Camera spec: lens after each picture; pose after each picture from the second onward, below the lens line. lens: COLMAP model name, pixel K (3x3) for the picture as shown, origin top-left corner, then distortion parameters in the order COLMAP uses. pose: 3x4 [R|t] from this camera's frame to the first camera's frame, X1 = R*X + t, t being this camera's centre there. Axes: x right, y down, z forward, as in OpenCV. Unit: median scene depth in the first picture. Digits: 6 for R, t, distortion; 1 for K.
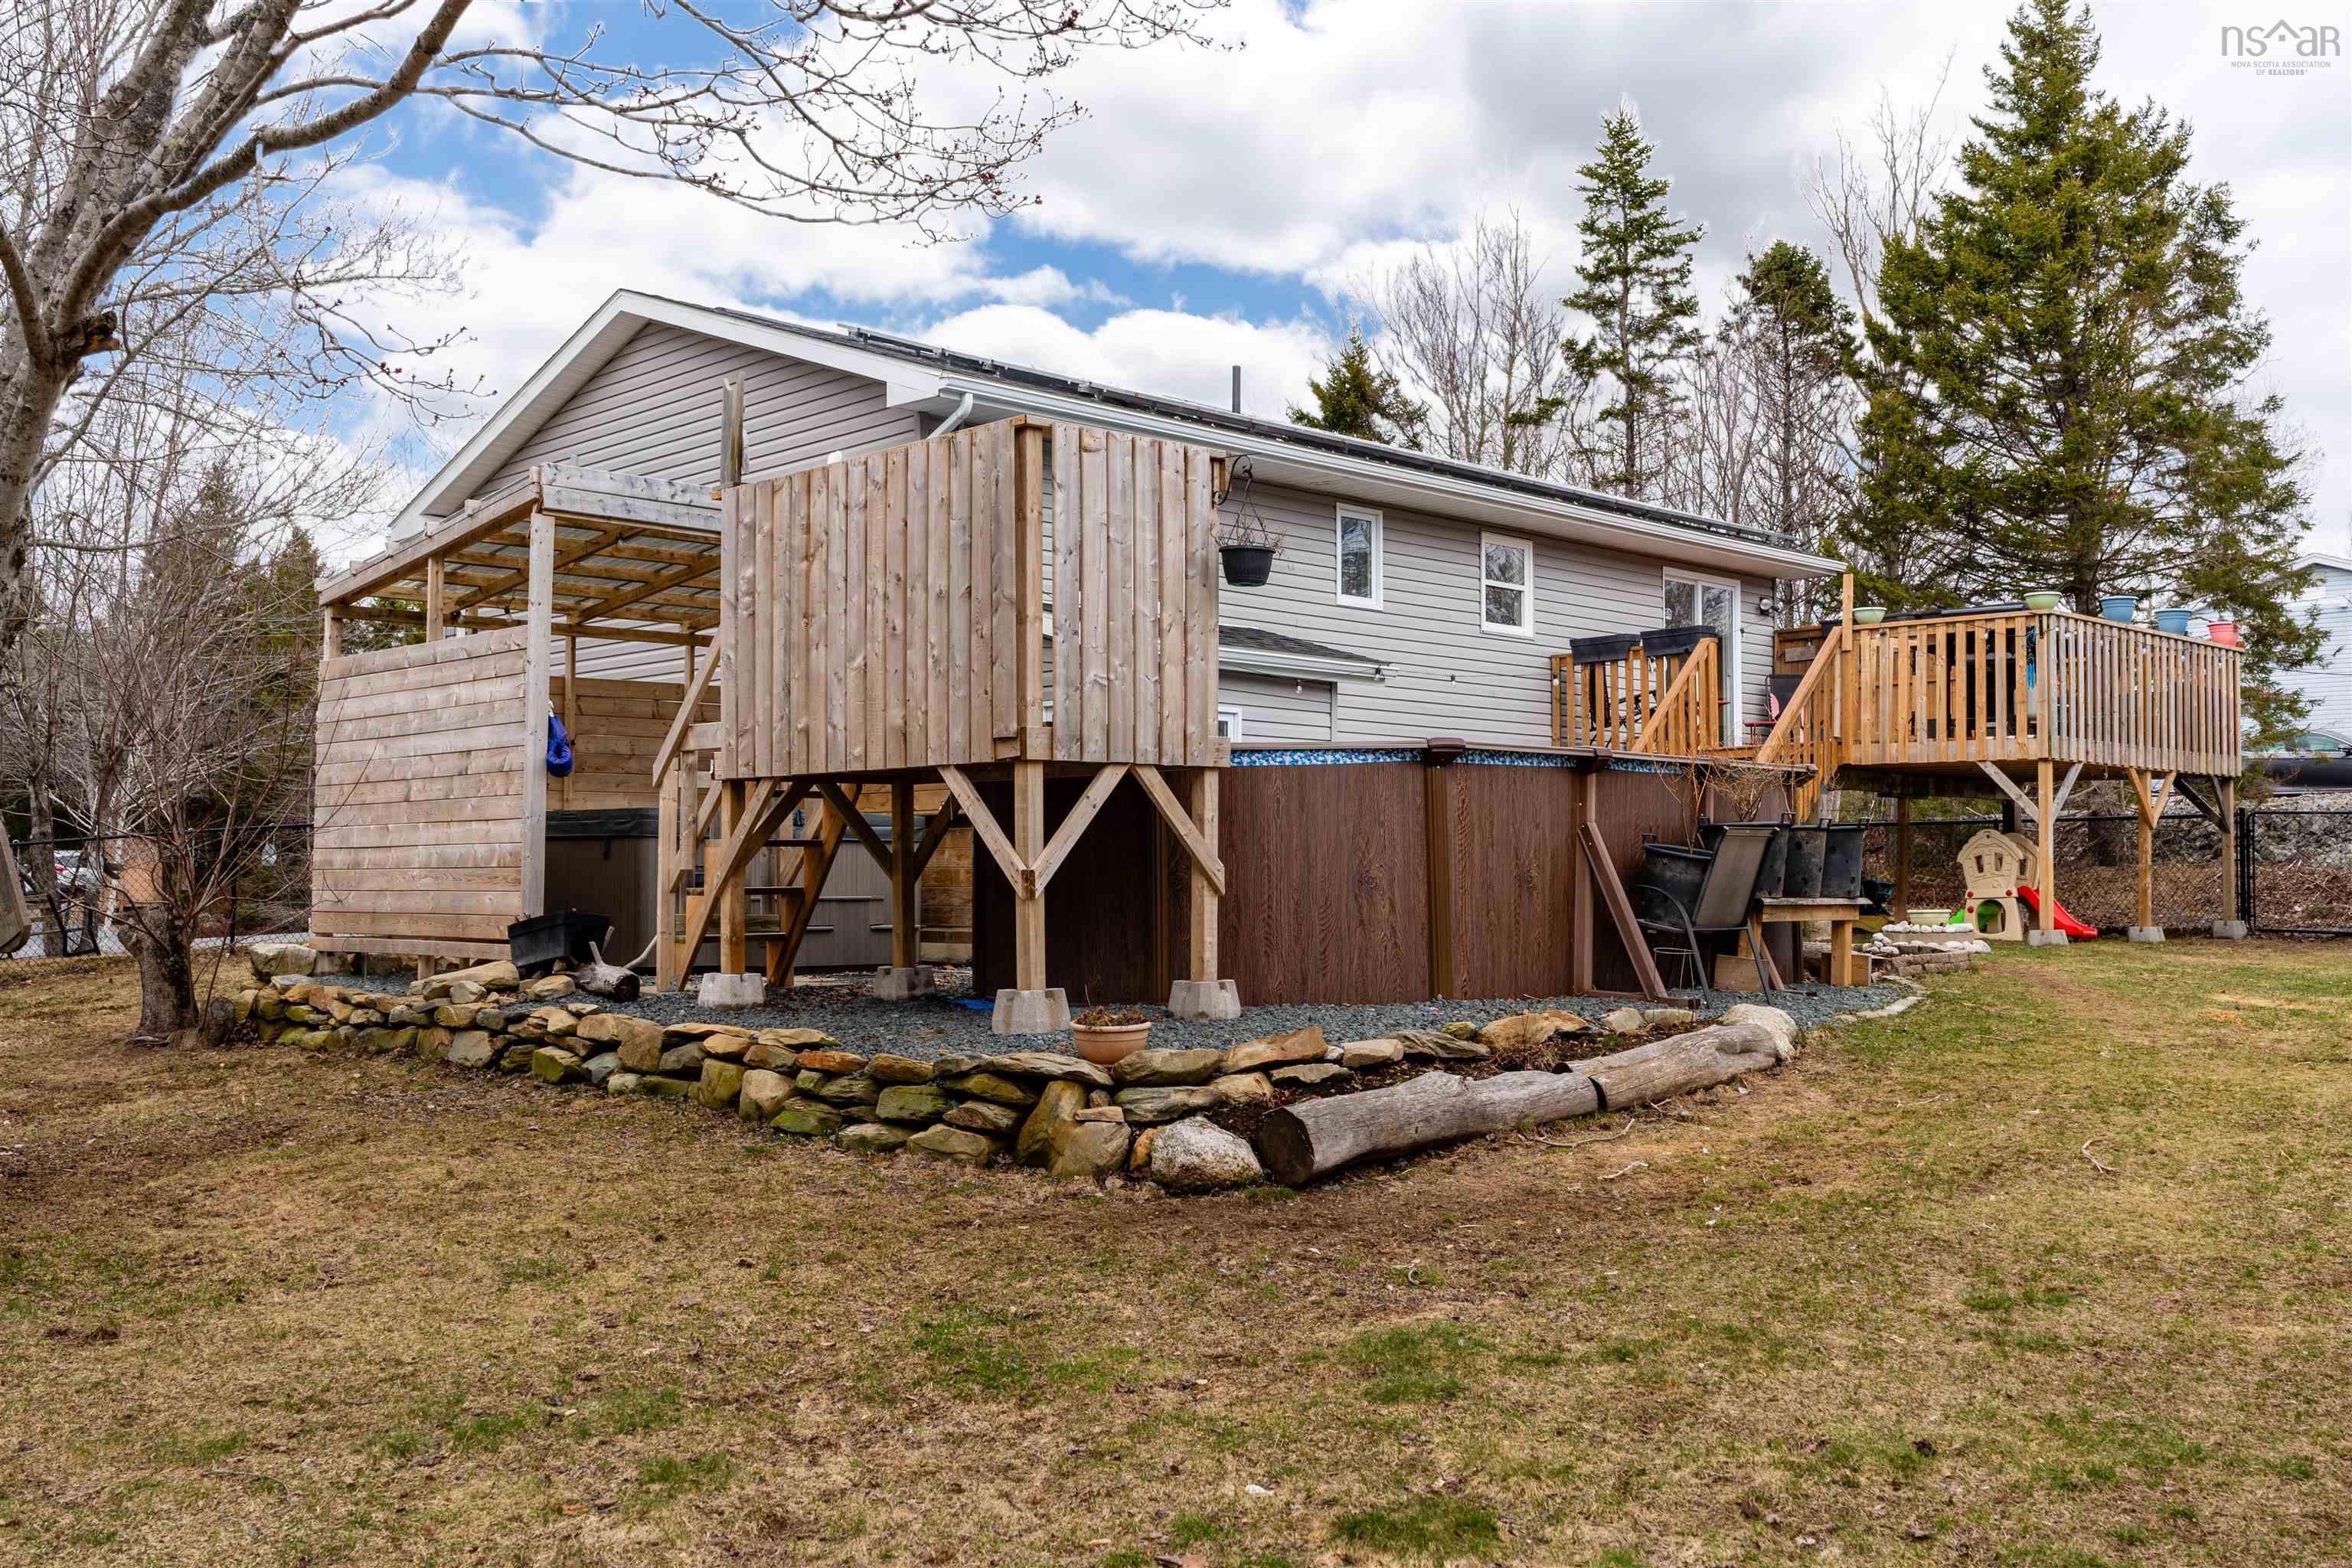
lens RADIAL K [[2119.1, 0, 1175.8], [0, 2119.1, 716.3], [0, 0, 1]] dist [-0.005819, -0.004841]
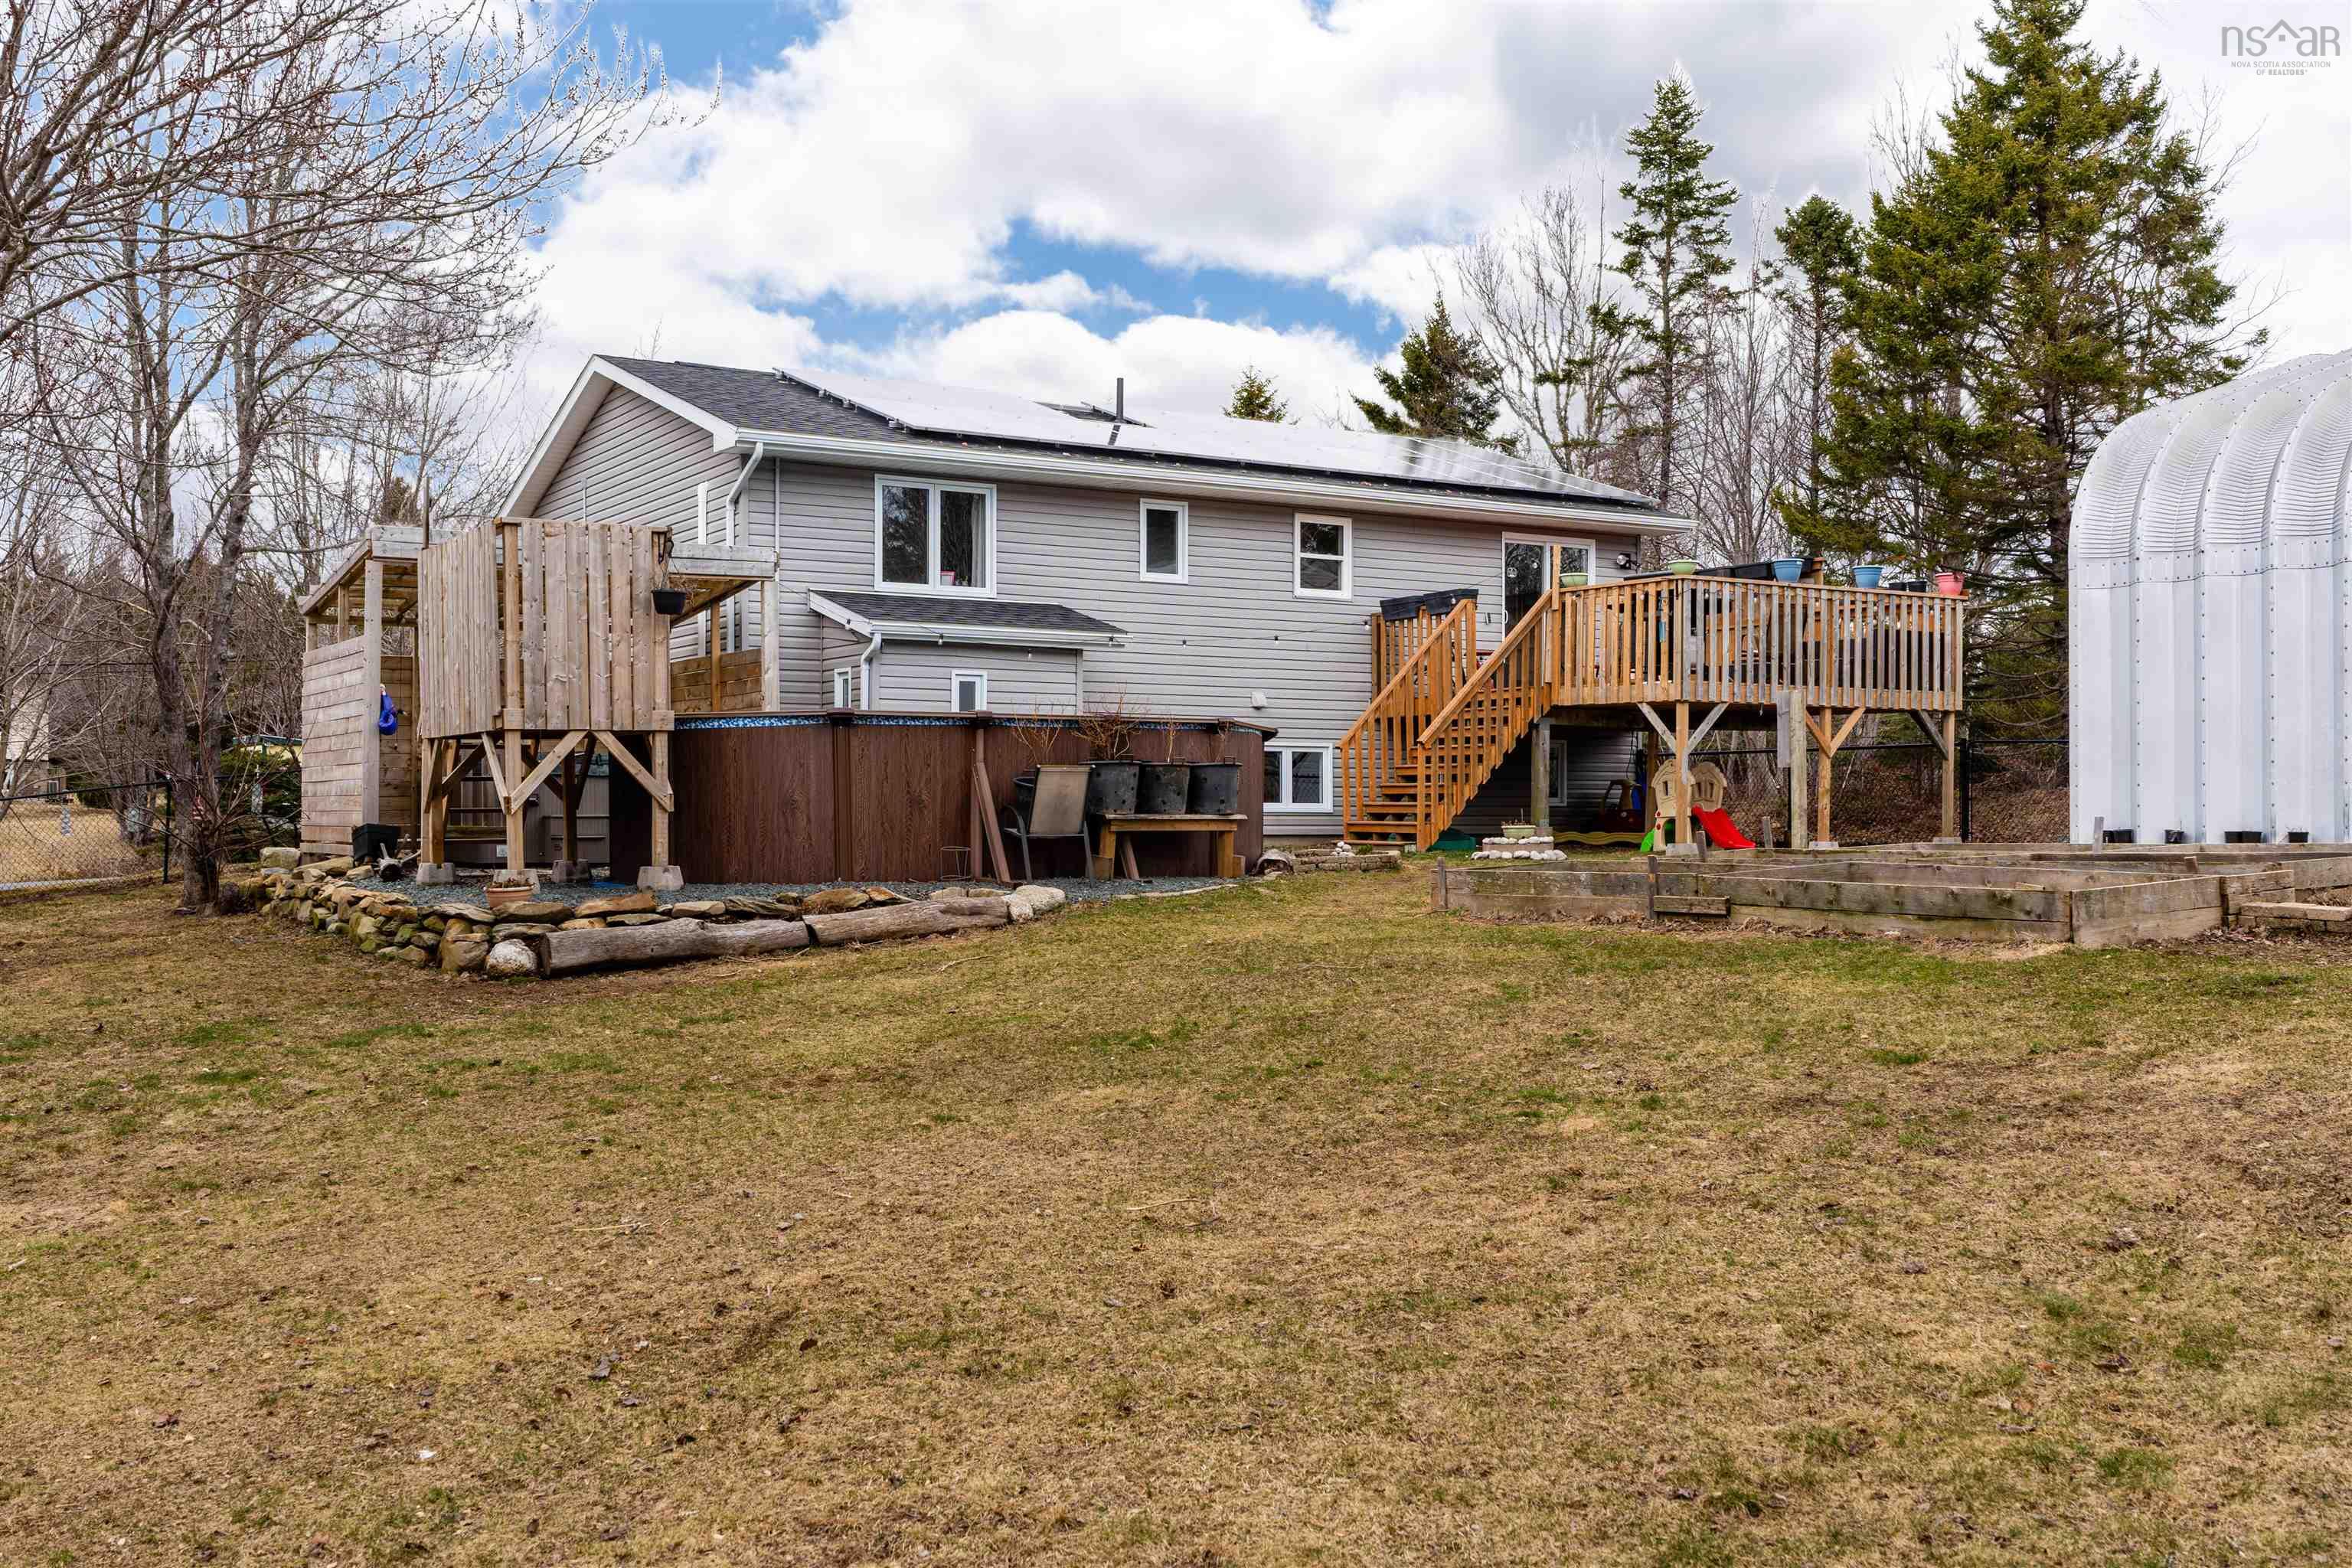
lens RADIAL K [[2176.8, 0, 1176.0], [0, 2176.8, 784.0], [0, 0, 1]] dist [-0.037322, 0.001047]
pose [[0.976577, -0.004836, -0.215115, 0.388758], [0.019265, 0.997697, 0.065029, -0.017613], [0.214305, -0.067650, 0.974421, -0.254165]]
